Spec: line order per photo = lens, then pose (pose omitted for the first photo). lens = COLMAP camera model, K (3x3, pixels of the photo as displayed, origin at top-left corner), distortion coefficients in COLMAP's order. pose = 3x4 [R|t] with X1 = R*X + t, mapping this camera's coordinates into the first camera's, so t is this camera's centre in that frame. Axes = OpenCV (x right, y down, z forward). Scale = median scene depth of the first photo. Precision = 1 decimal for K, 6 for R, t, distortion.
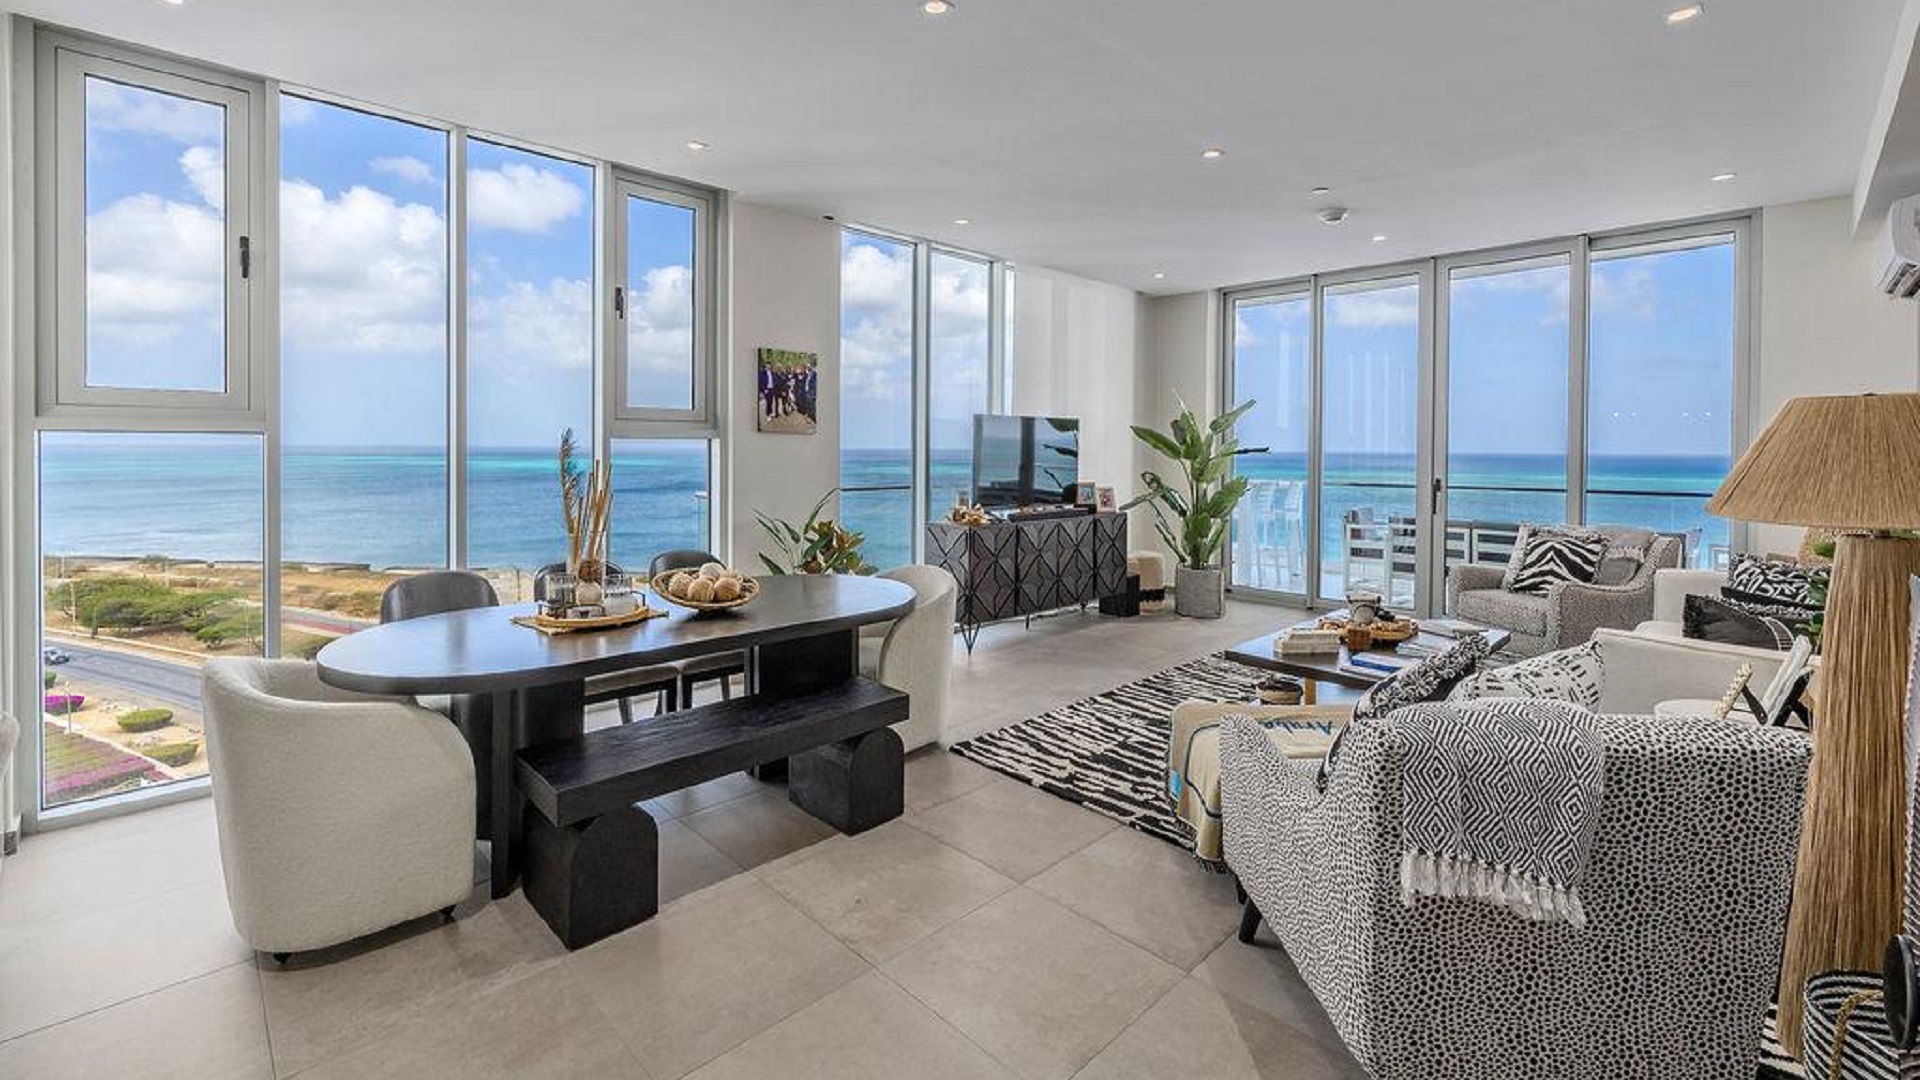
lens RADIAL K [[794.7, 0, 960.8], [0, 794.7, 457.2], [0, 0, 1]] dist [-0.002187, 0.000149]
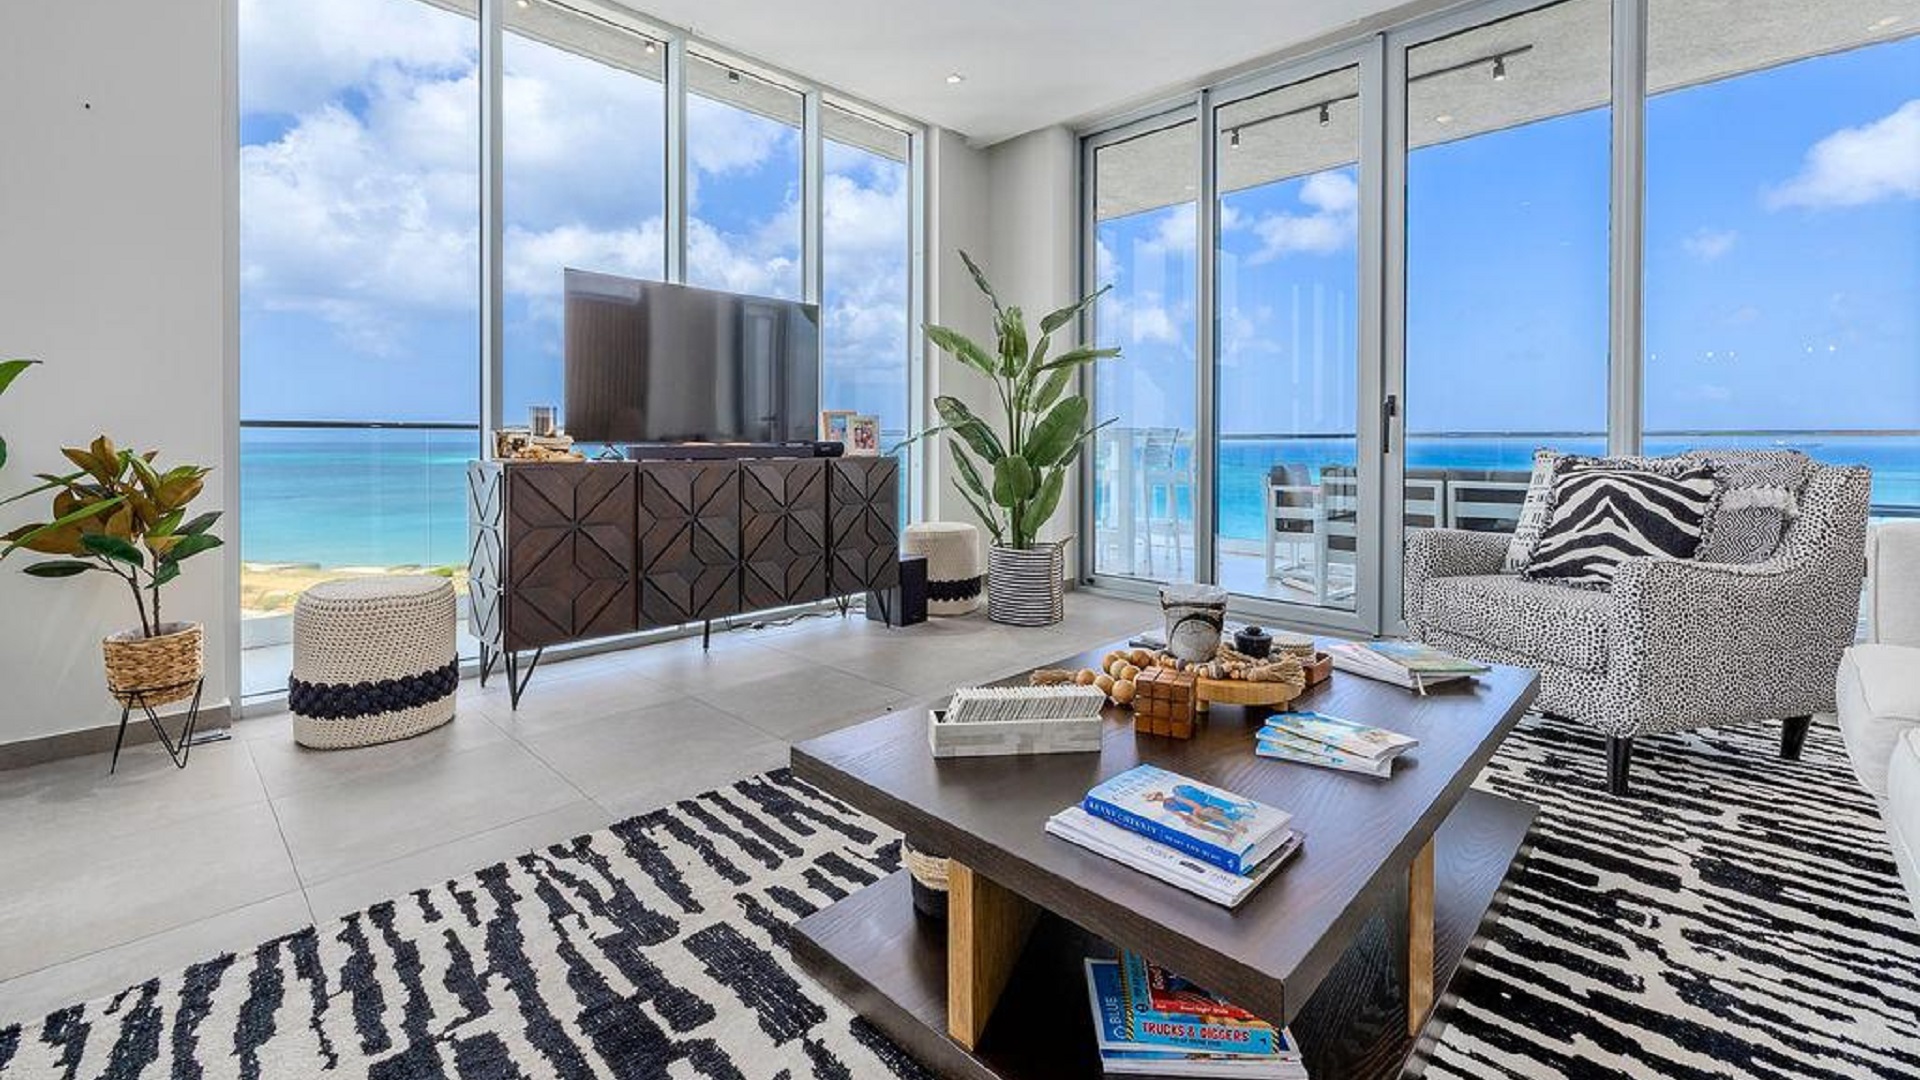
lens RADIAL K [[798.6, 0, 961.2], [0, 798.6, 444.6], [0, 0, 1]] dist [-0.000554, 0.000045]
pose [[0.999509, -0.004147, 0.031062, 0.238468], [0.004329, 0.999974, -0.005803, 0.064186], [-0.031037, 0.005934, 0.999501, 0.376903]]
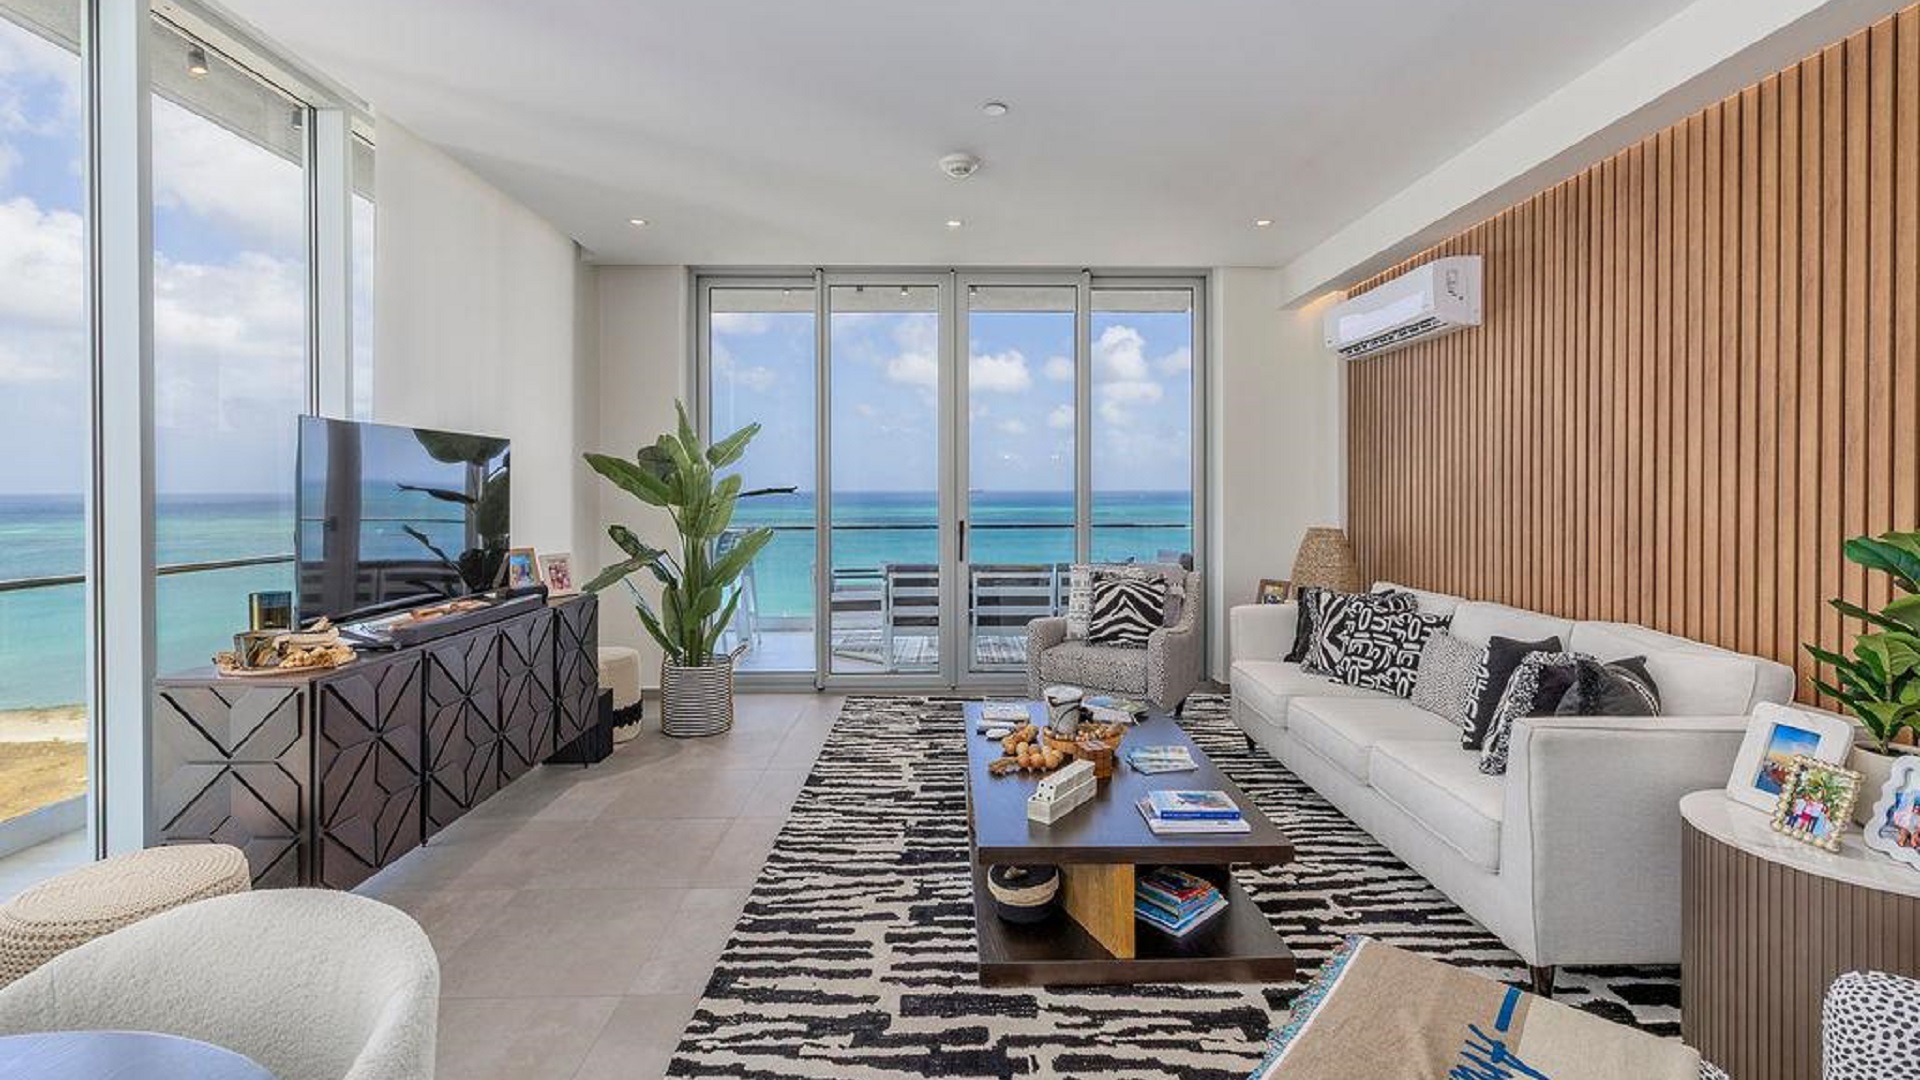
lens RADIAL K [[796.0, 0, 962.0], [0, 796.0, 499.2], [0, 0, 1]] dist [-0.002967, 0.000347]
pose [[0.679085, -0.016342, 0.733877, -0.049772], [0.014182, 0.999858, 0.009141, -0.004507], [-0.733922, 0.004200, 0.679221, 0.374255]]
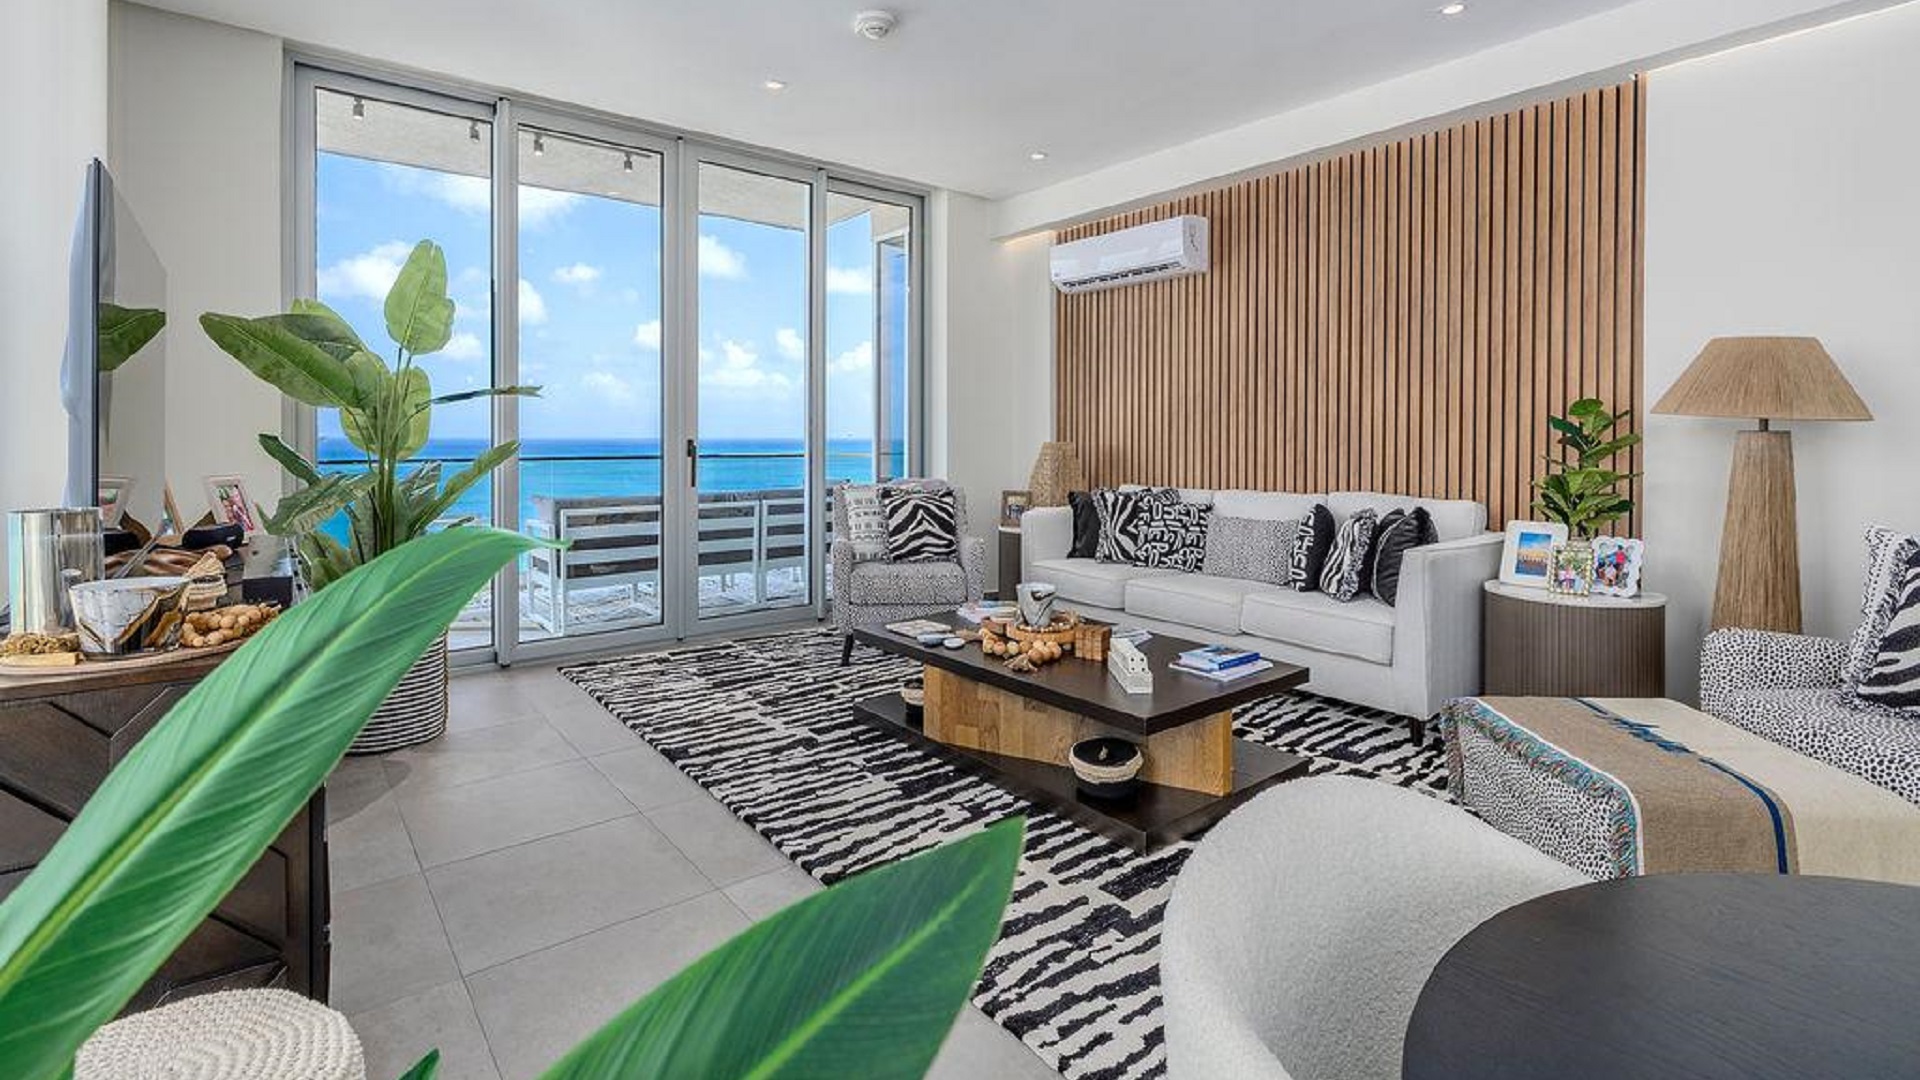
lens RADIAL K [[862.3, 0, 959.0], [0, 862.3, 447.1], [0, 0, 1]] dist [-0.001867, -0.000020]
pose [[0.089524, -0.017840, 0.995825, -0.172789], [0.009990, 0.999805, 0.017013, 0.022351], [-0.995935, 0.008426, 0.089684, 0.642395]]
